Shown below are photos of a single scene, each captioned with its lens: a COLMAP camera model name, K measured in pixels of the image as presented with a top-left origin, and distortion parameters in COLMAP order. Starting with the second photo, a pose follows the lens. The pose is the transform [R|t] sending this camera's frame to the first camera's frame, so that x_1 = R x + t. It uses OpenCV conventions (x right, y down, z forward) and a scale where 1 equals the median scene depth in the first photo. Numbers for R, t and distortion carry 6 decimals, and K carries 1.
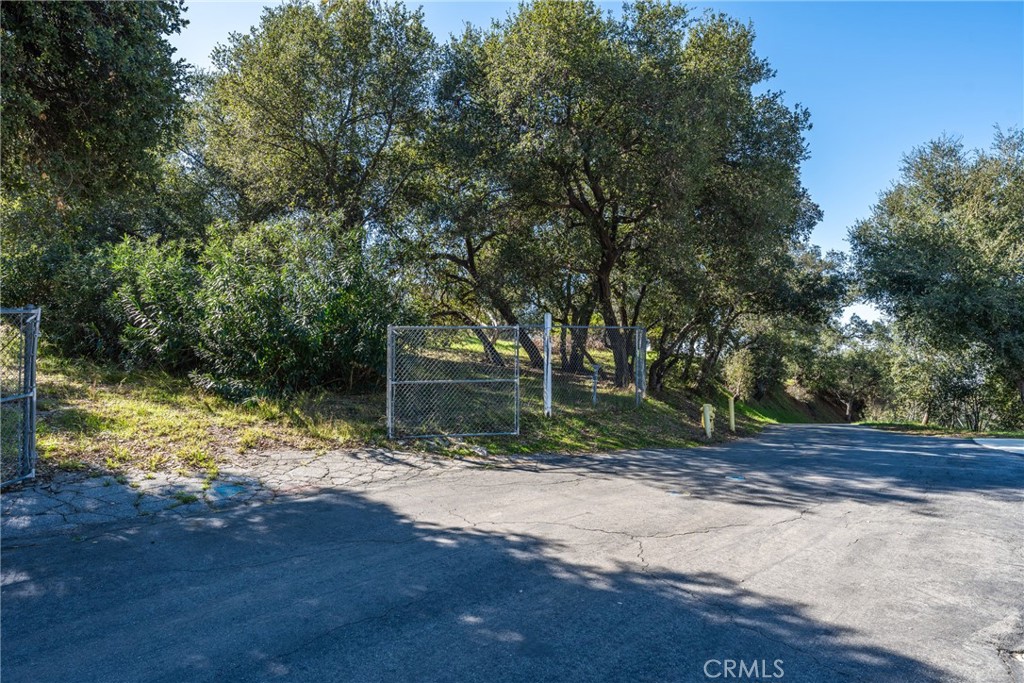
lens RADIAL K [[579.8, 0, 513.4], [0, 579.8, 345.2], [0, 0, 1]] dist [0.001074, -0.000434]
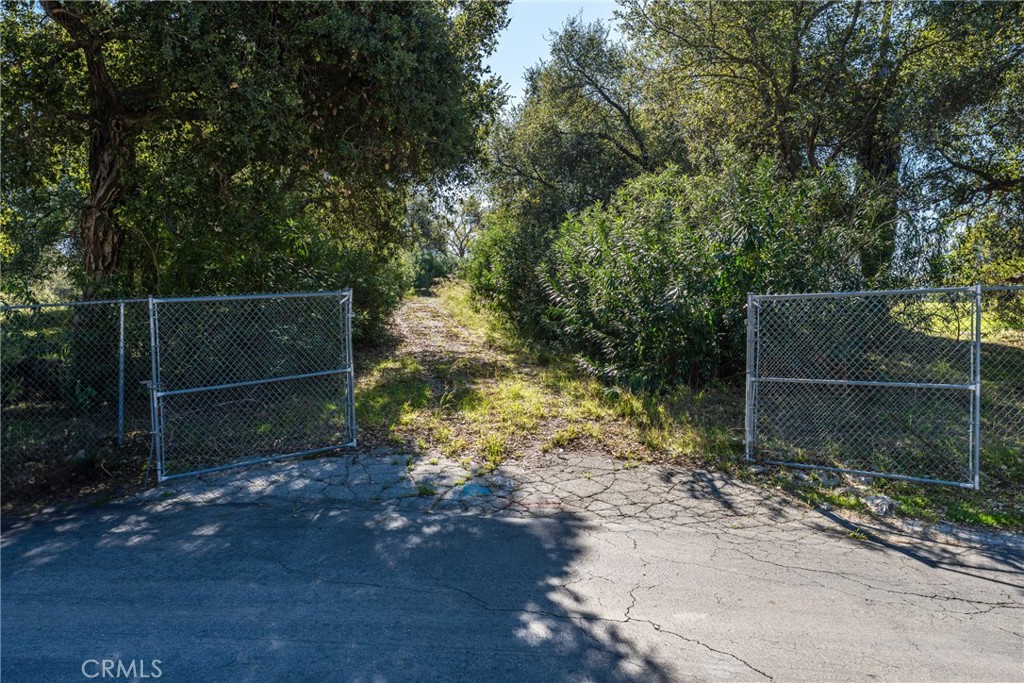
lens RADIAL K [[696.6, 0, 512.2], [0, 696.6, 337.8], [0, 0, 1]] dist [0.005320, 0.001761]
pose [[0.621607, 0.001582, -0.783327, 0.413376], [0.005226, 0.999967, 0.006166, 0.020680], [0.783311, -0.007926, 0.621579, 0.479933]]
